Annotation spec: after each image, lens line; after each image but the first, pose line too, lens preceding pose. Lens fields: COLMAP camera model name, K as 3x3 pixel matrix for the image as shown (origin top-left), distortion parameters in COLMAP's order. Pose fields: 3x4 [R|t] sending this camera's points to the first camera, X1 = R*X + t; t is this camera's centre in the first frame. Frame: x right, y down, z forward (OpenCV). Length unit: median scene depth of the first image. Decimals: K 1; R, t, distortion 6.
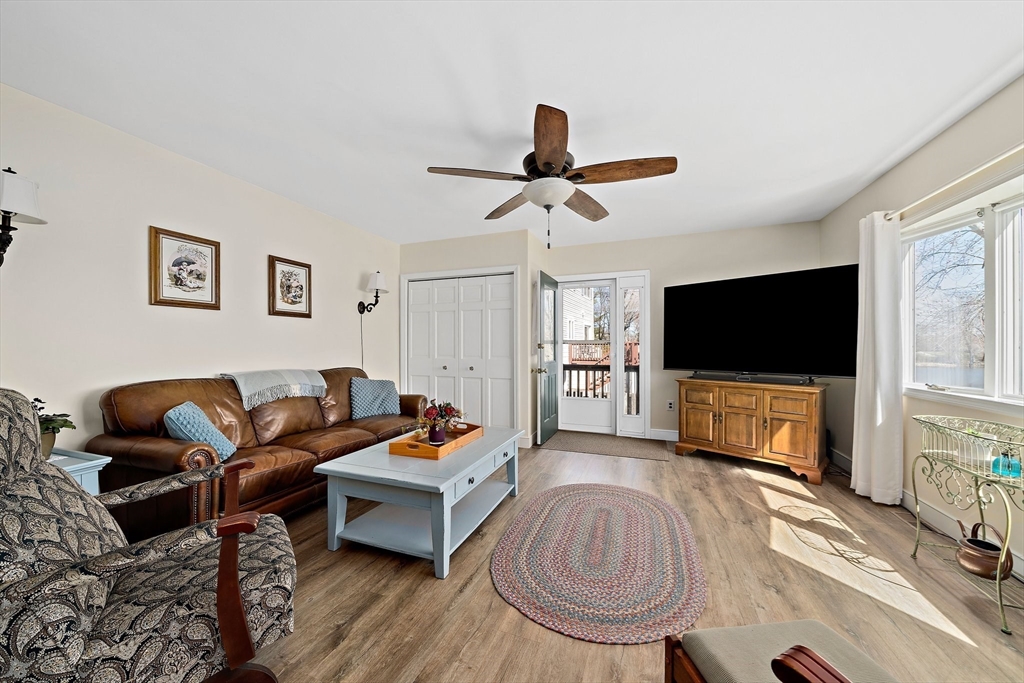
lens RADIAL K [[367.5, 0, 512.1], [0, 367.5, 347.2], [0, 0, 1]] dist [-0.000730, -0.000004]
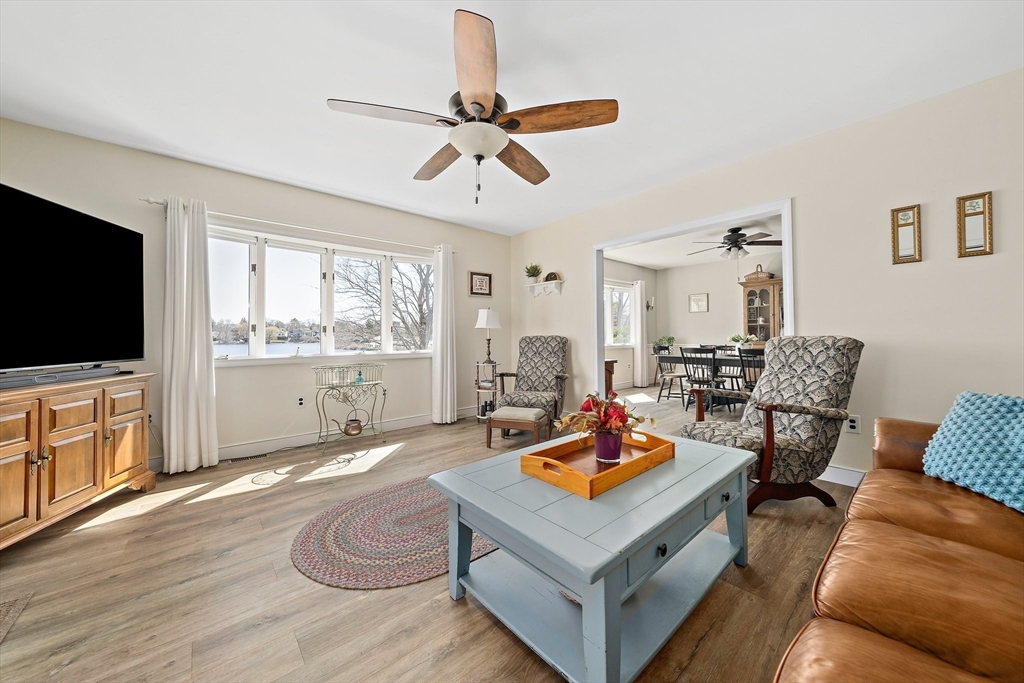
lens RADIAL K [[363.1, 0, 513.9], [0, 363.1, 334.8], [0, 0, 1]] dist [-0.000936, 0.000166]
pose [[-0.879964, 0.010127, 0.474932, -0.256454], [0.009726, 0.999947, -0.003302, 0.029011], [-0.474940, 0.001713, -0.880016, 1.162075]]
